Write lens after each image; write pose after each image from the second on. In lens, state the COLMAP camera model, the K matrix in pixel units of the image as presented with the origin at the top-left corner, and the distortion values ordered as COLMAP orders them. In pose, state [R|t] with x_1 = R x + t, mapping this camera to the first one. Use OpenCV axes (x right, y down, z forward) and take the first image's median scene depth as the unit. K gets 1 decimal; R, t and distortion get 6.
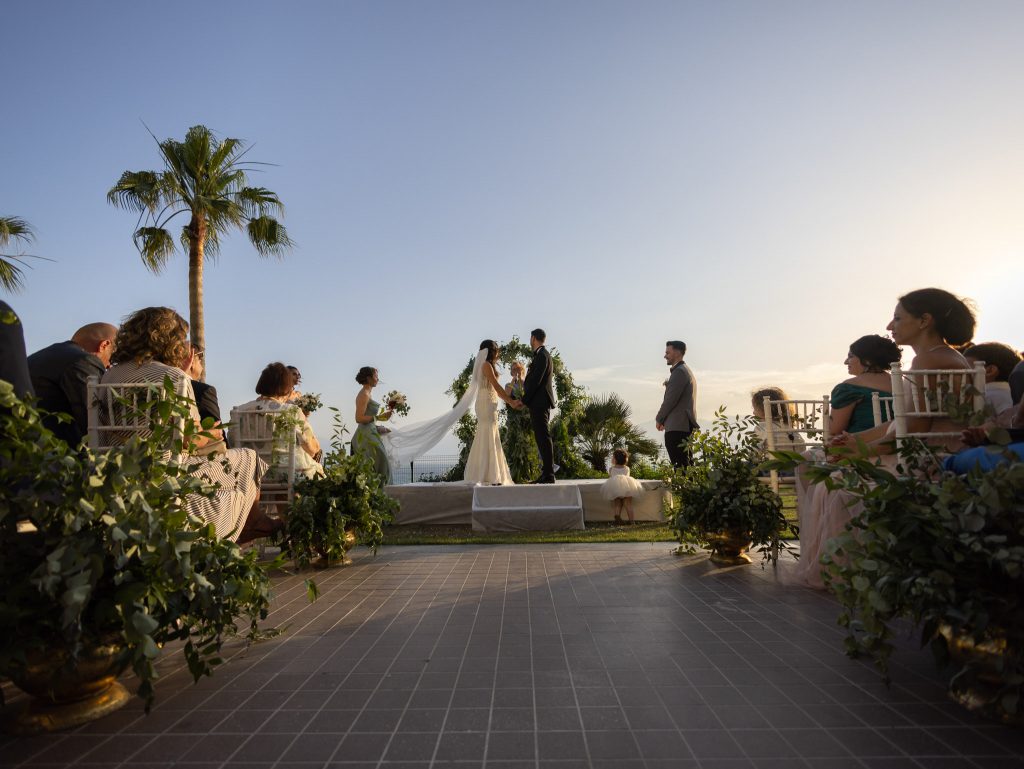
lens RADIAL K [[412.7, 0, 512.1], [0, 412.7, 384.9], [0, 0, 1]] dist [-0.000500, 0.000039]
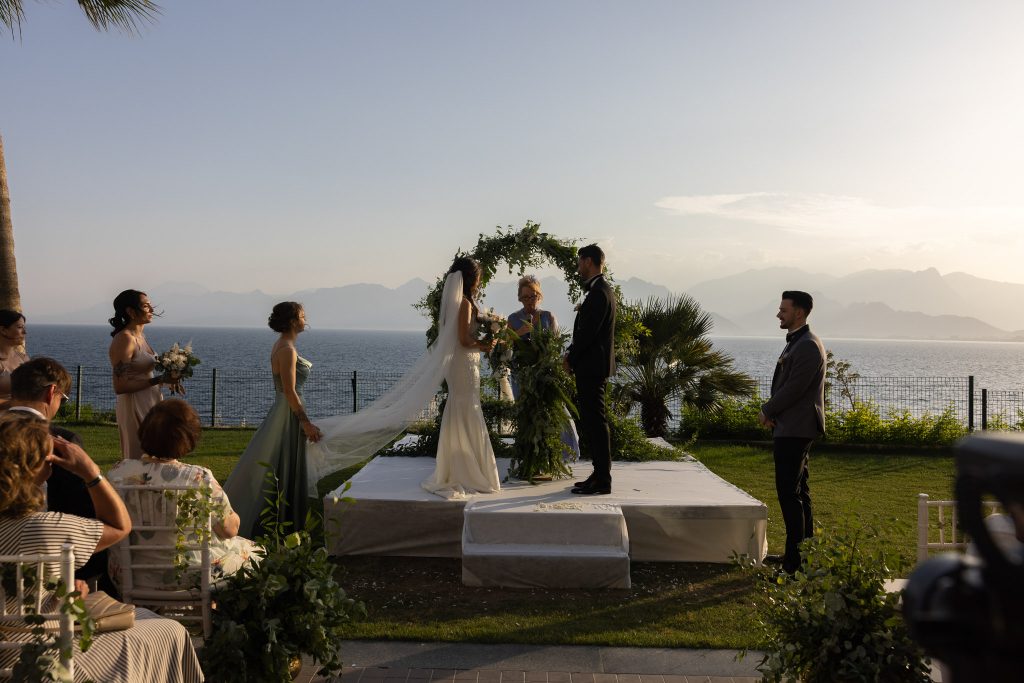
lens RADIAL K [[682.2, 0, 511.6], [0, 682.2, 341.4], [0, 0, 1]] dist [0.005808, -0.001541]
pose [[0.999361, 0.035699, 0.001486, -0.027626], [-0.035391, 0.983338, 0.178309, -0.200932], [0.004904, -0.178248, 0.983973, -0.013232]]
